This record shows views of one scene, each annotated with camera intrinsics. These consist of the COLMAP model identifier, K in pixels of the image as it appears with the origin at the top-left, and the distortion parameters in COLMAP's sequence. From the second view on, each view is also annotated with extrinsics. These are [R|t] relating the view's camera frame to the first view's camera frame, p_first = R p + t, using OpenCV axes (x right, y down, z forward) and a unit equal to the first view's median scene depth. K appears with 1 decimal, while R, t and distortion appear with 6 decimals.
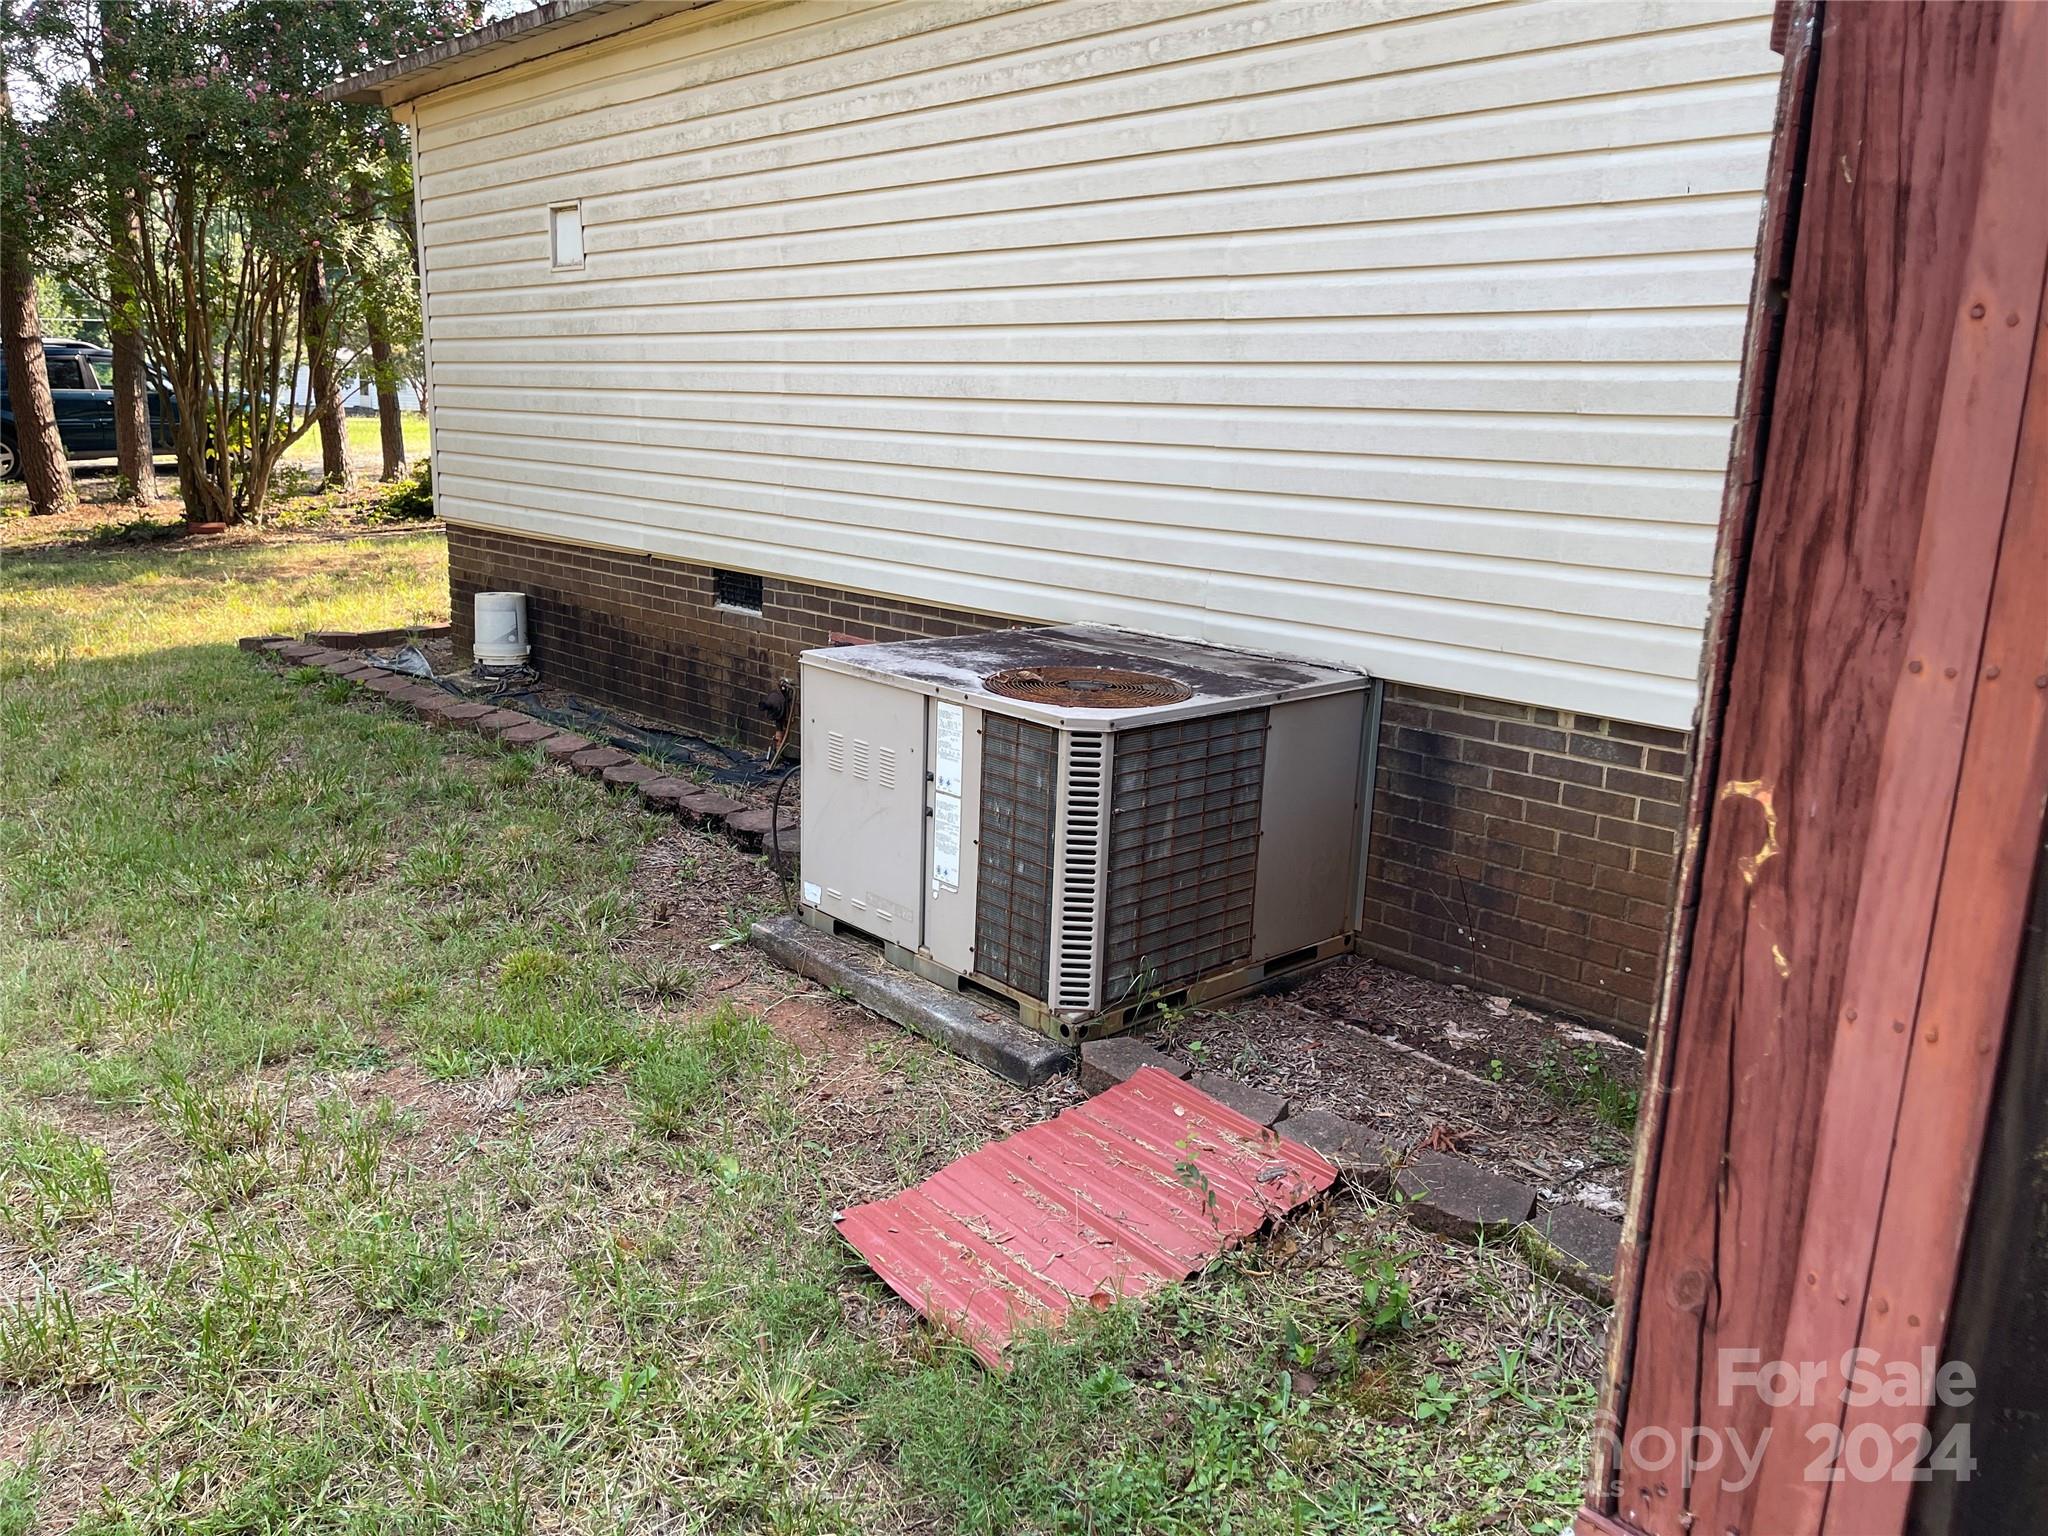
lens RADIAL K [[1511.7, 0, 1028.1], [0, 1511.7, 769.4], [0, 0, 1]] dist [0.046918, -0.084269]
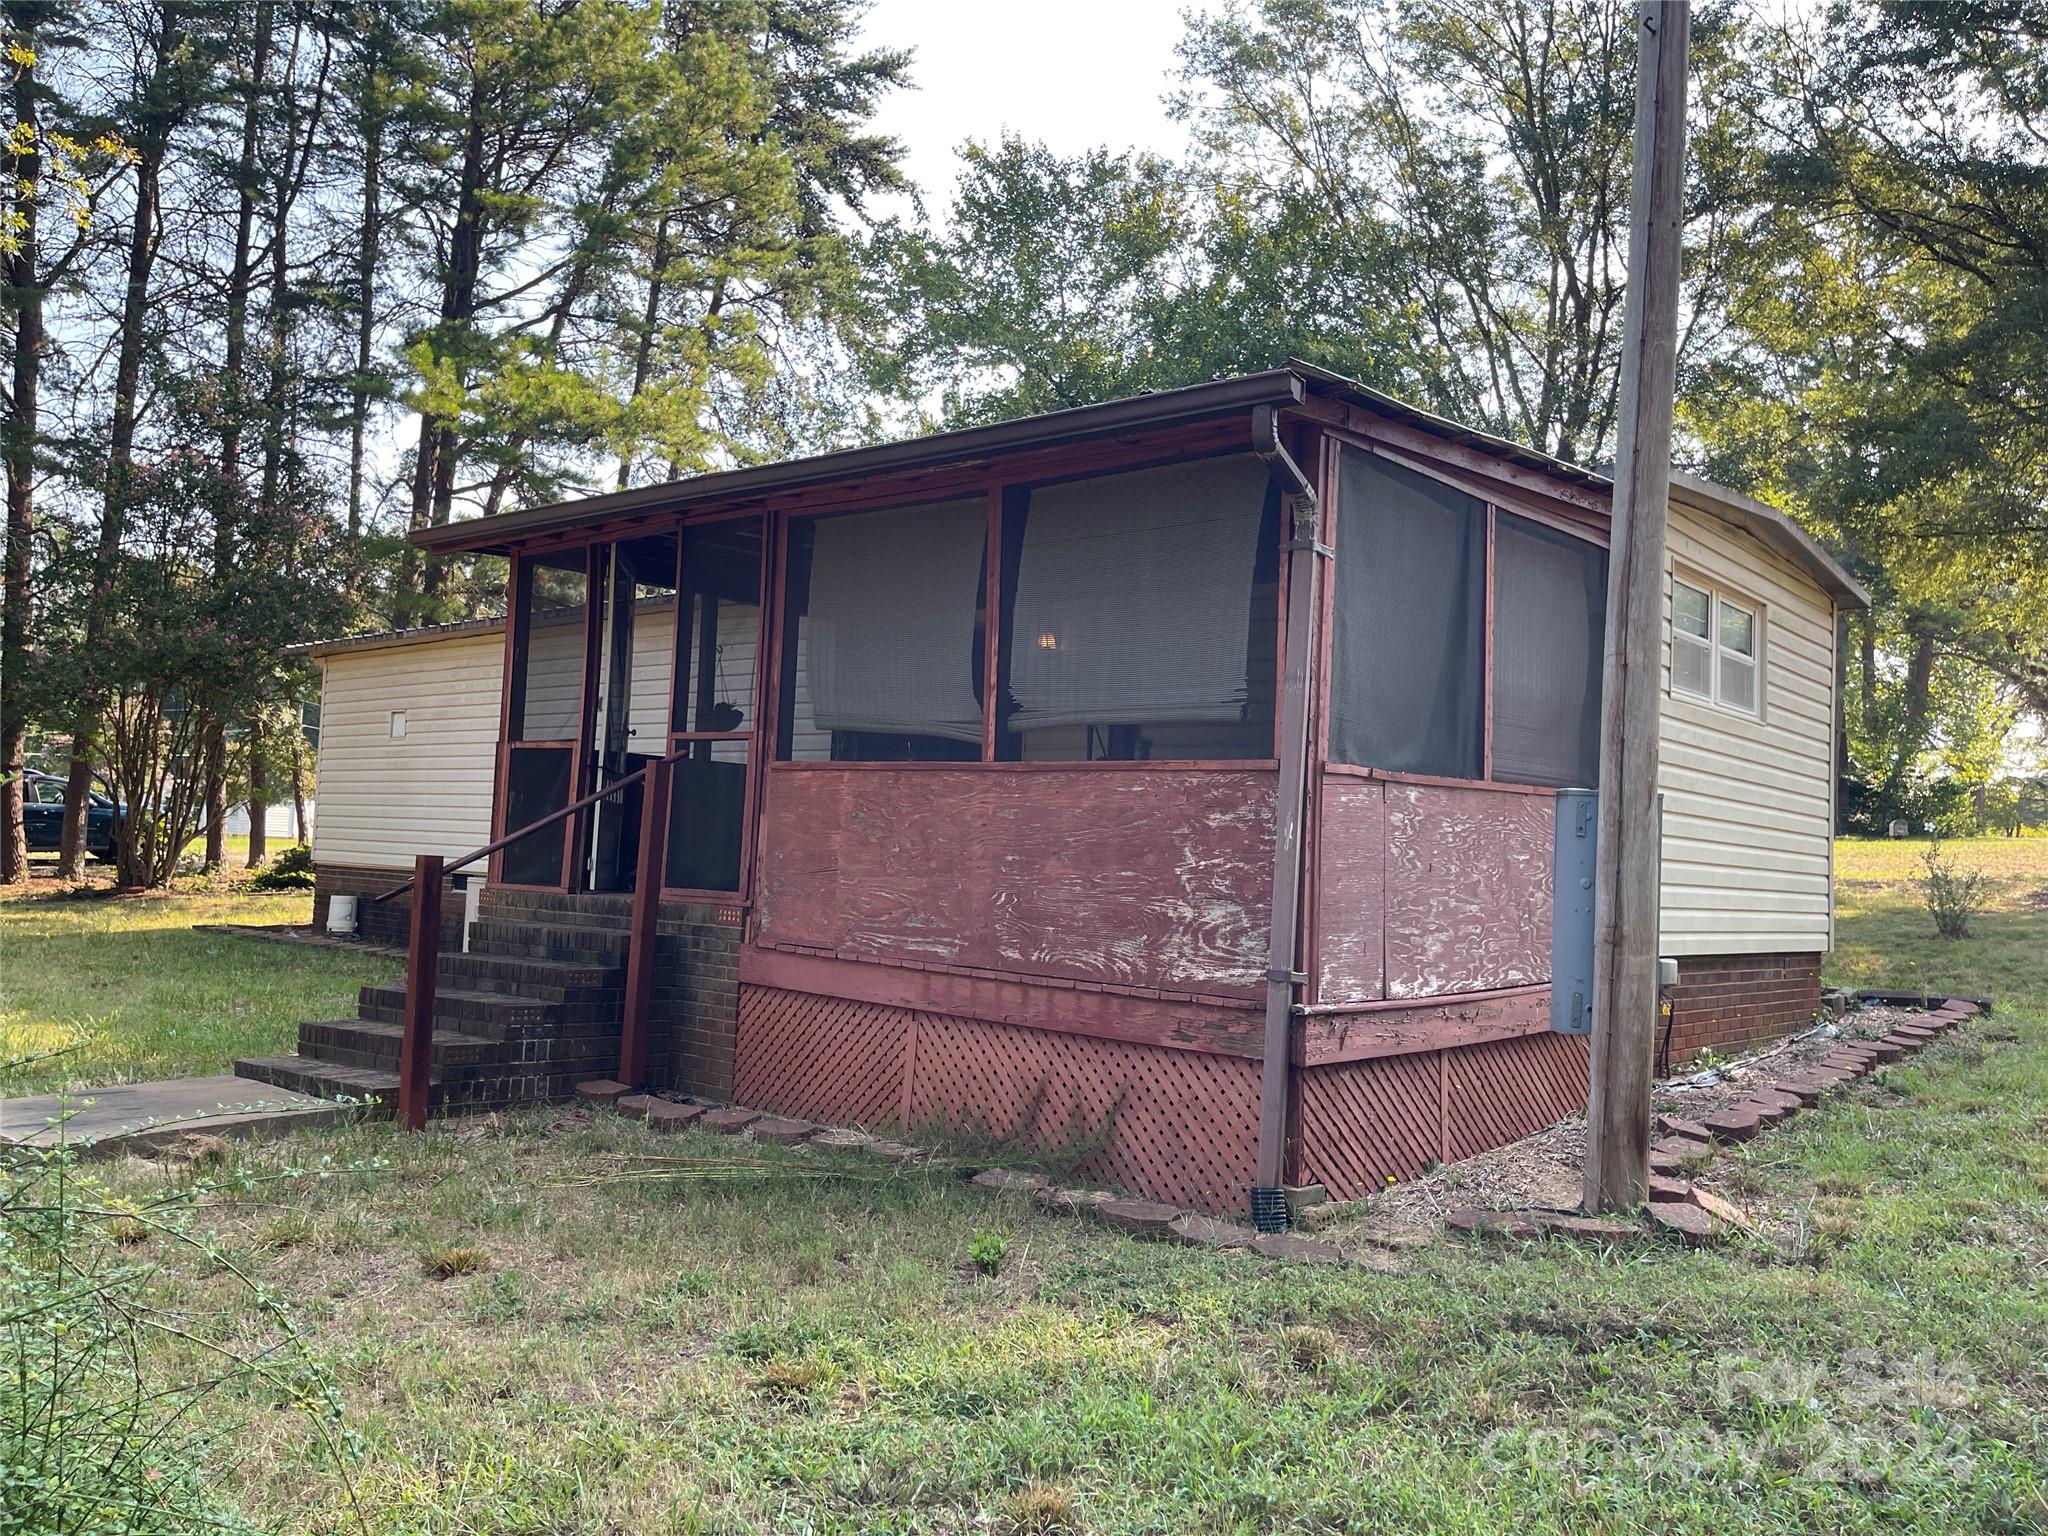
lens RADIAL K [[1511.7, 0, 1028.1], [0, 1511.7, 769.4], [0, 0, 1]] dist [0.046918, -0.084269]
pose [[0.993593, 0.012278, 0.112349, 0.234817], [0.019786, 0.959833, -0.279873, 0.226327], [-0.111272, 0.280303, 0.953440, -0.777464]]
